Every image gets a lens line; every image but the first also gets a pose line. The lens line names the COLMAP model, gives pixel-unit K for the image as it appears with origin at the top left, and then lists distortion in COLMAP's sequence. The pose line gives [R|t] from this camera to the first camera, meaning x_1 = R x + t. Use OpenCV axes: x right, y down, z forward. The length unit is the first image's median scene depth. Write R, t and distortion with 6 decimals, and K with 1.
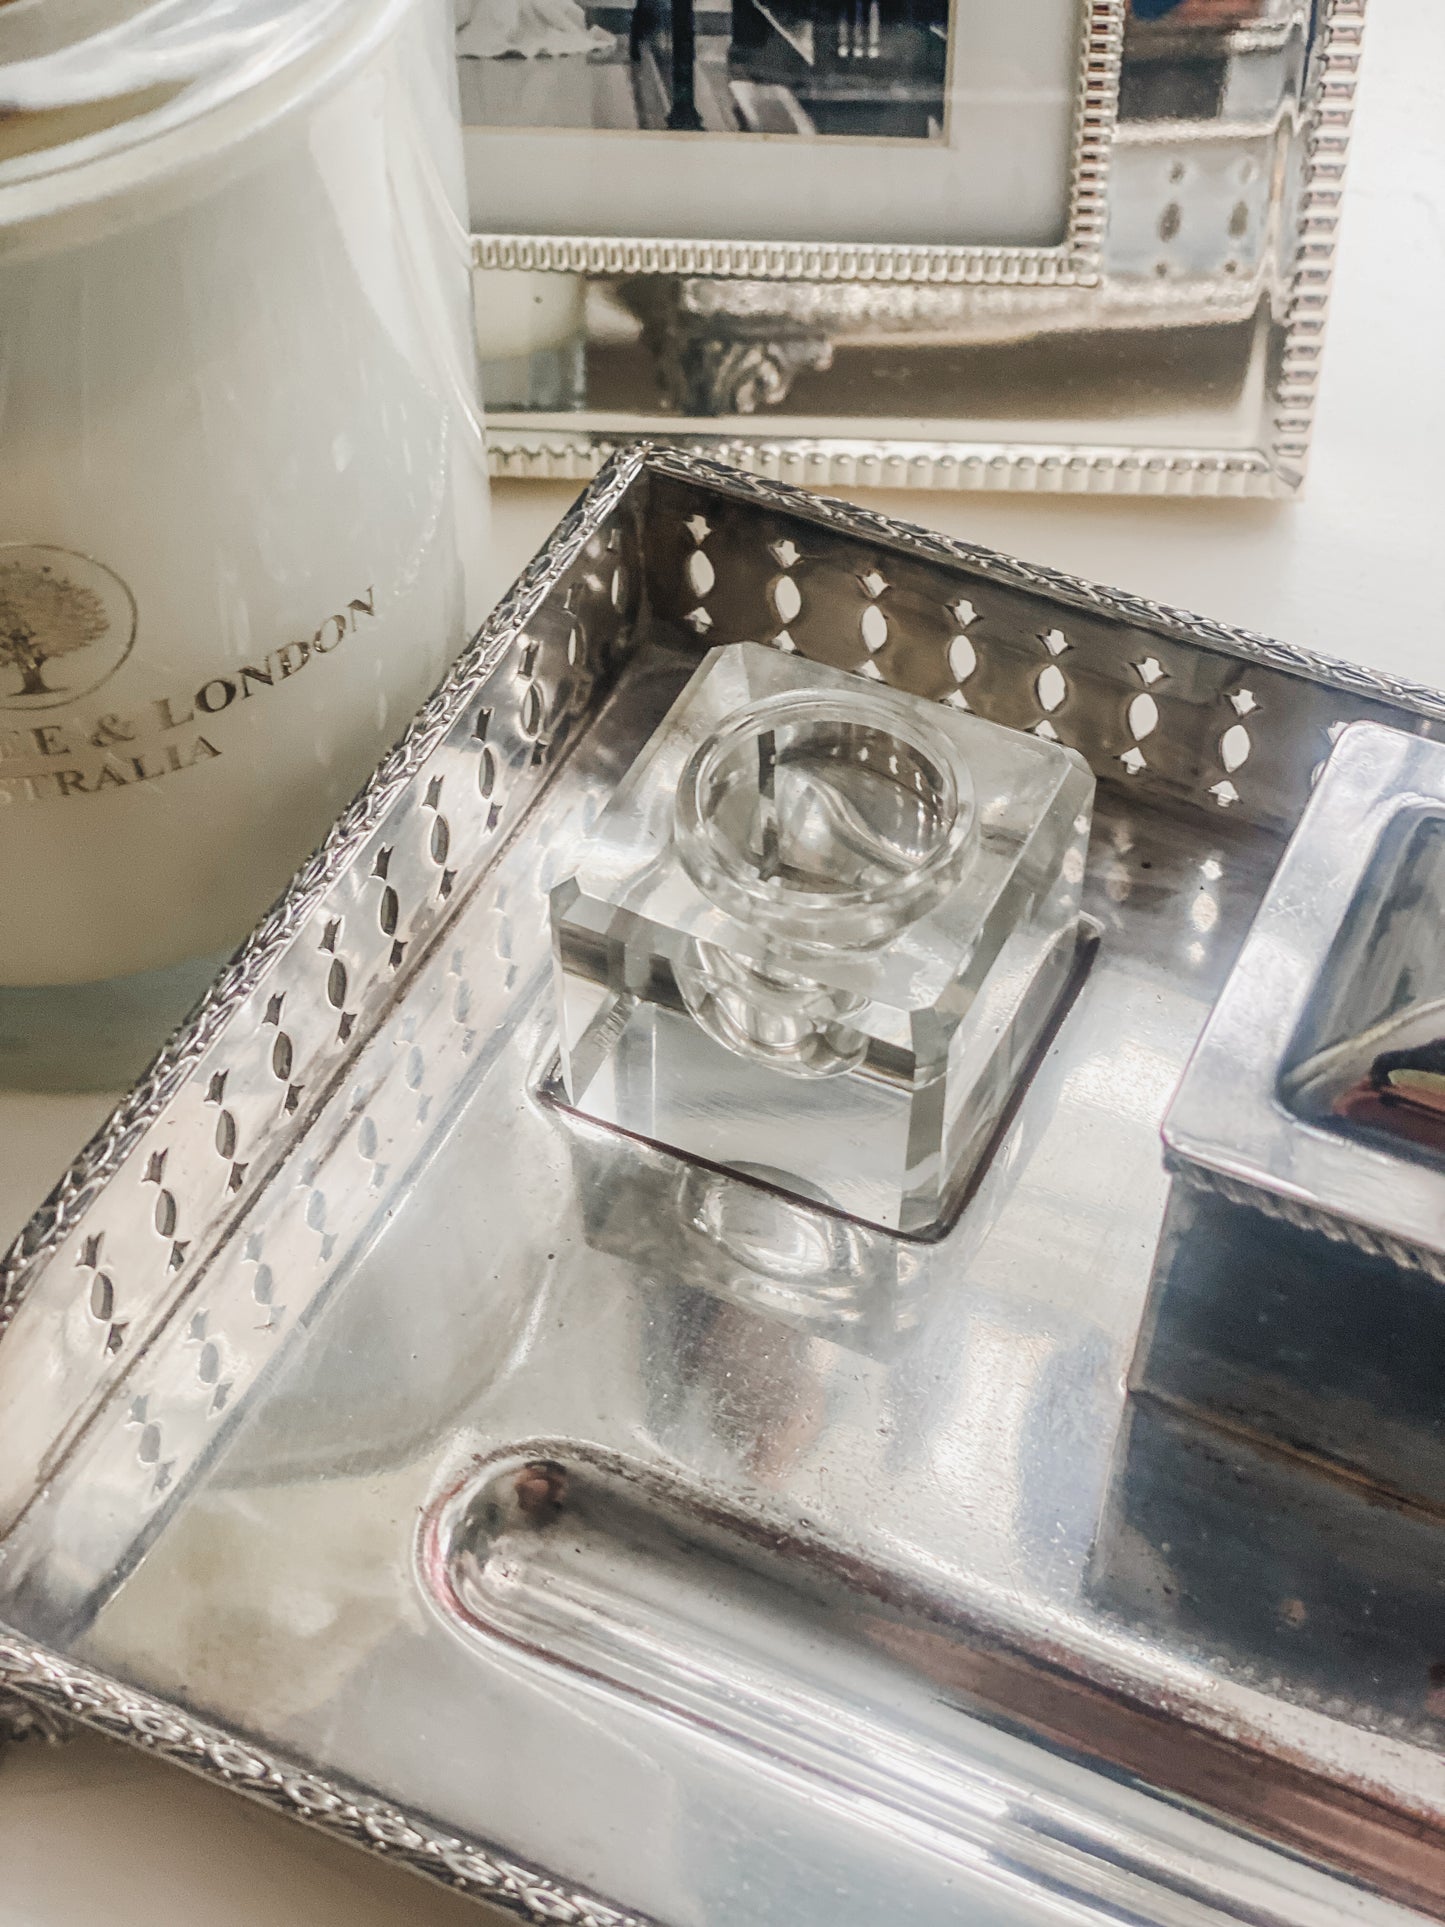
lens RADIAL K [[3032.6, 0, 739.1], [0, 3032.6, 972.1], [0, 0, 1]] dist [0.084660, -0.129752]
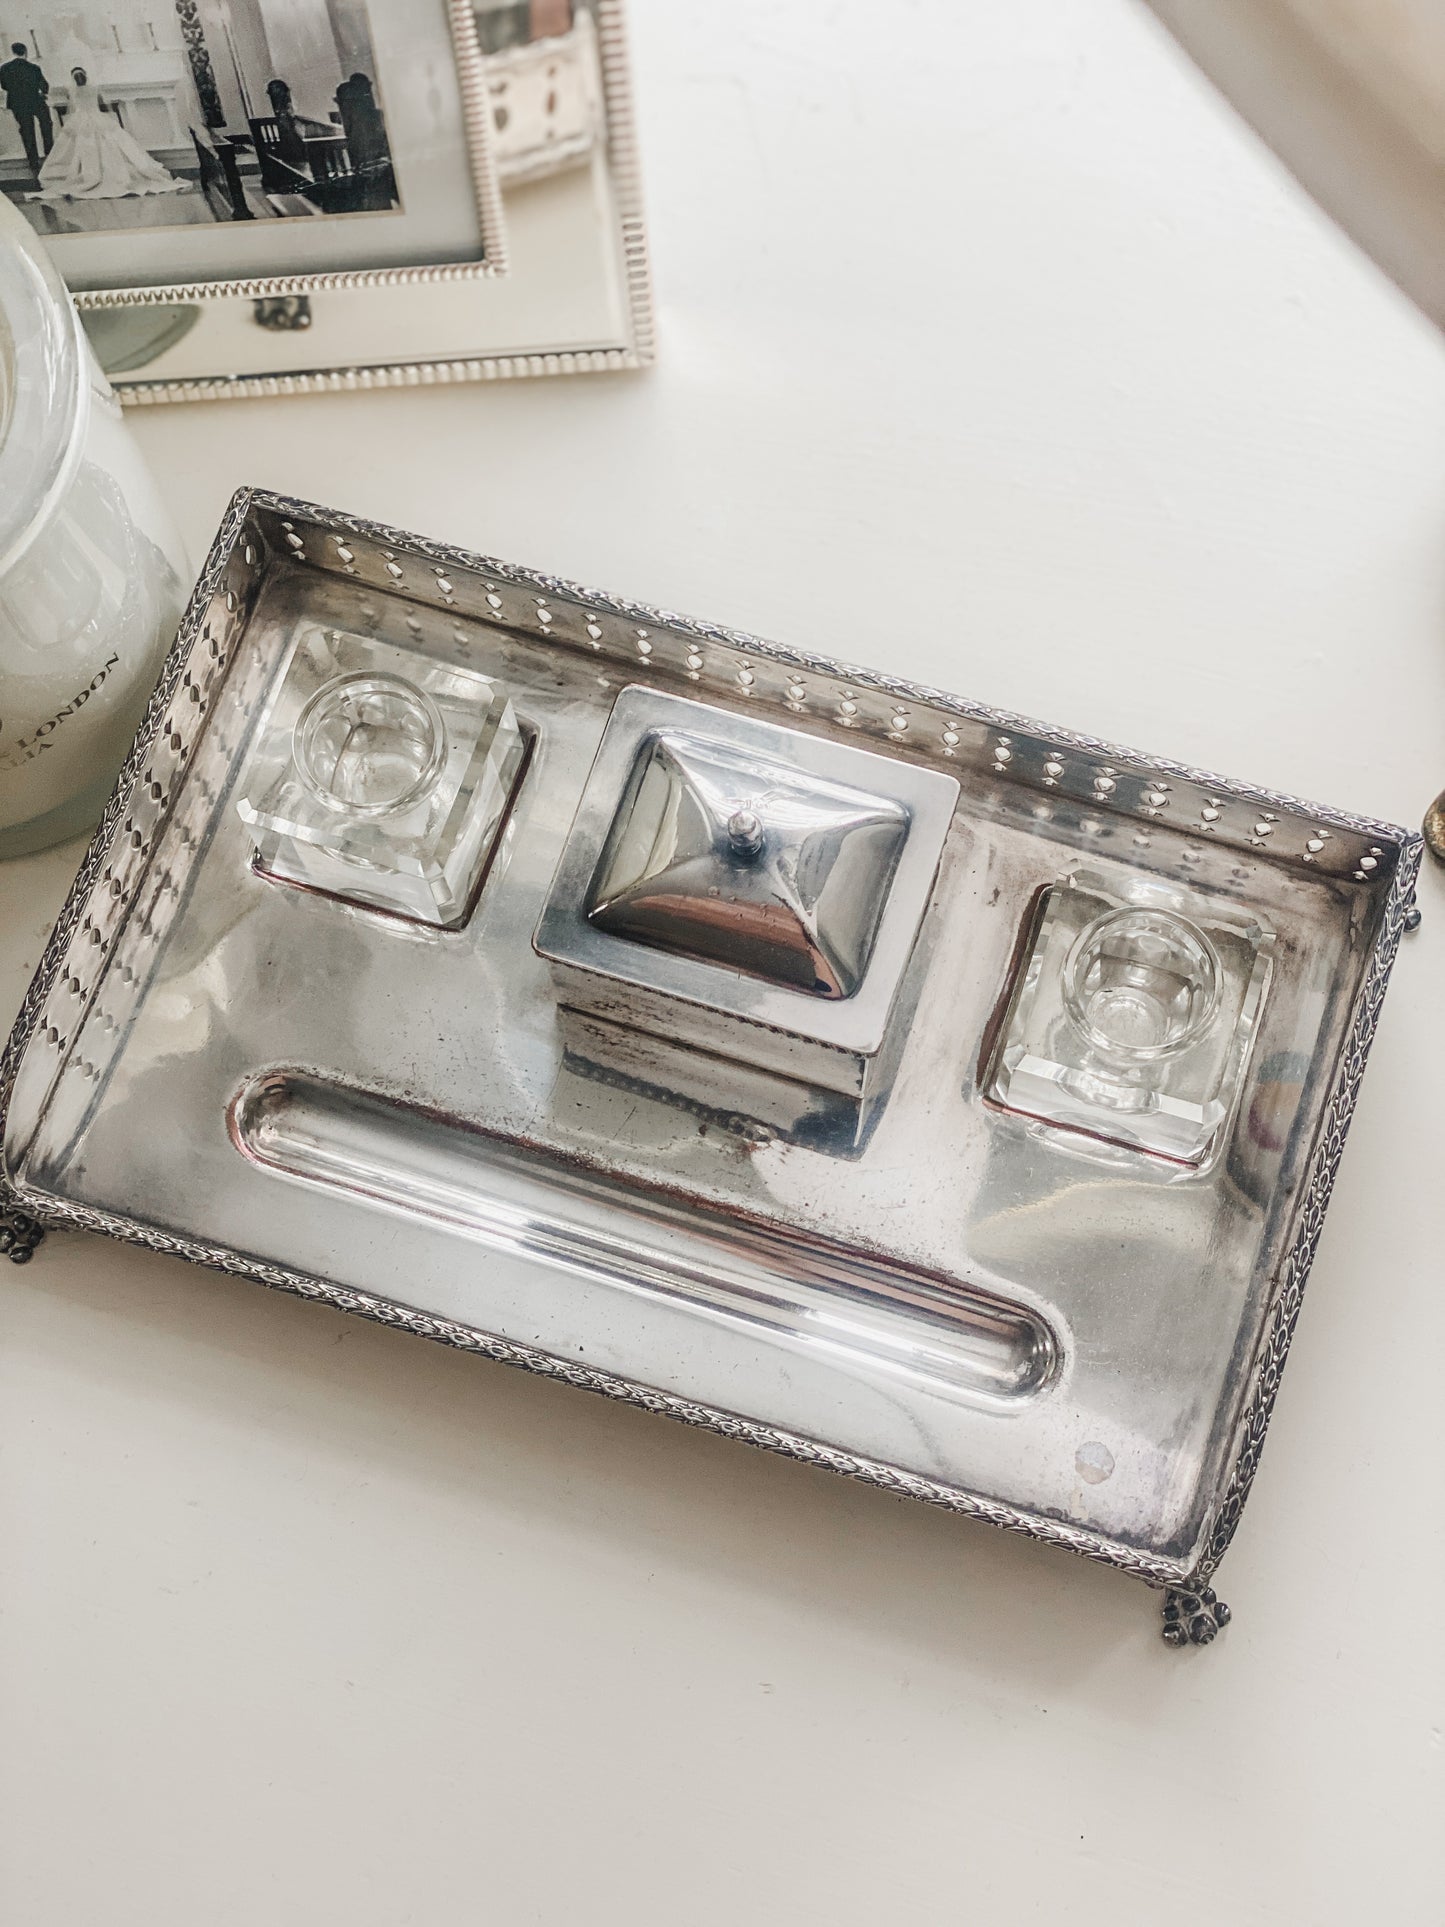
lens RADIAL K [[3016.2, 0, 728.1], [0, 3016.2, 1002.5], [0, 0, 1]] dist [0.096519, 0.131382]
pose [[0.992462, -0.122336, 0.007290, 0.203345], [0.109293, 0.910424, 0.398978, -0.595386], [-0.055446, -0.395173, 0.916932, -0.786104]]
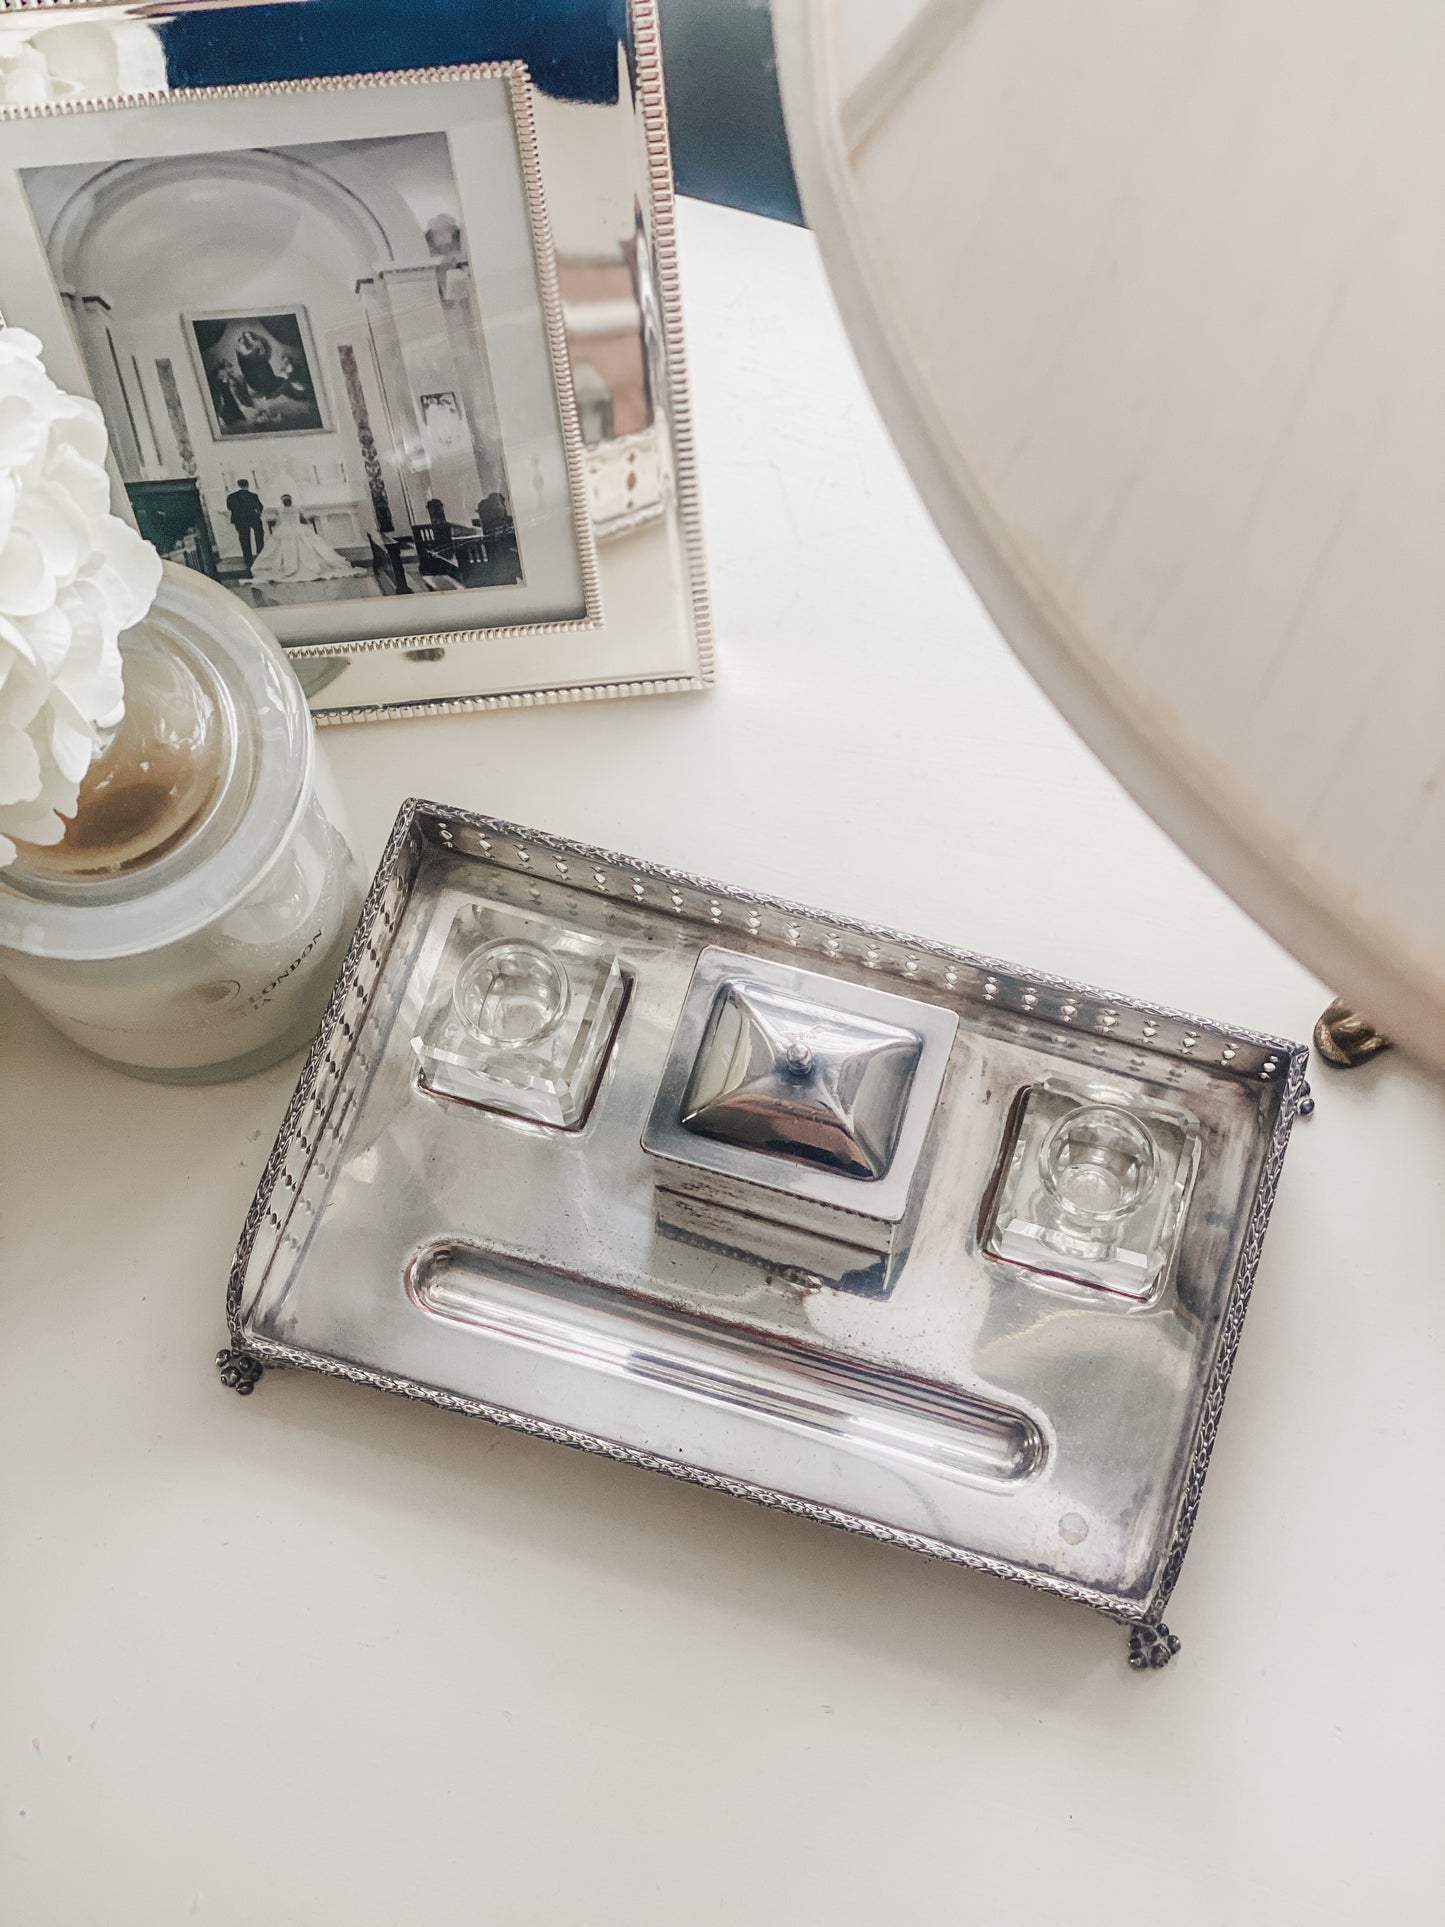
lens RADIAL K [[3036.9, 0, 757.7], [0, 3036.9, 1006.7], [0, 0, 1]] dist [0.108082, 0.028176]
pose [[0.989601, -0.142217, 0.021568, 0.162599], [0.124879, 0.923831, 0.361857, -0.867971], [-0.071387, -0.355401, 0.931984, -1.301890]]
